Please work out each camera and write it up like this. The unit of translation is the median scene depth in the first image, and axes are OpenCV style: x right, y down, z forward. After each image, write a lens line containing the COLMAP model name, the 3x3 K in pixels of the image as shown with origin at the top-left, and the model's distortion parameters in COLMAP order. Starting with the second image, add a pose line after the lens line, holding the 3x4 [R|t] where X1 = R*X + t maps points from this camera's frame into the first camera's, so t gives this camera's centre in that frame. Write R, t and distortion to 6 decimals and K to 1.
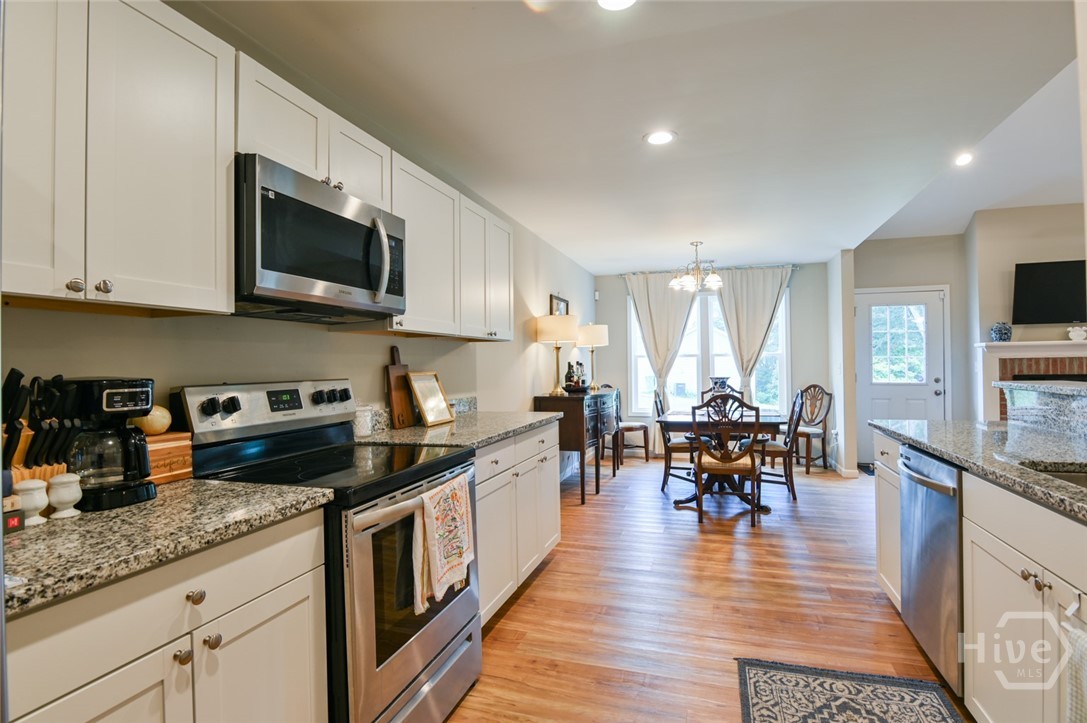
lens RADIAL K [[537.0, 0, 541.6], [0, 537.0, 359.8], [0, 0, 1]] dist [-0.018435, -0.000587]
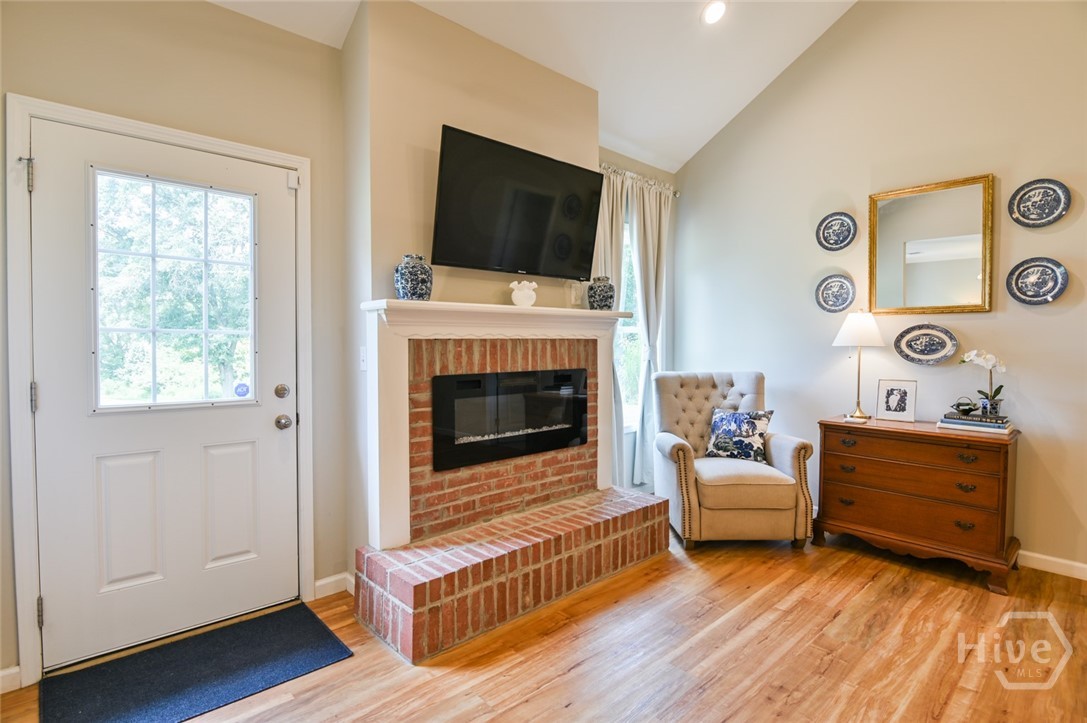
lens RADIAL K [[537.0, 0, 543.4], [0, 537.0, 357.5], [0, 0, 1]] dist [-0.018435, -0.000587]
pose [[0.489900, -0.014547, 0.871657, 0.539192], [-0.014069, 0.999599, 0.024589, 0.000247], [-0.871665, -0.024309, 0.489499, 0.694025]]
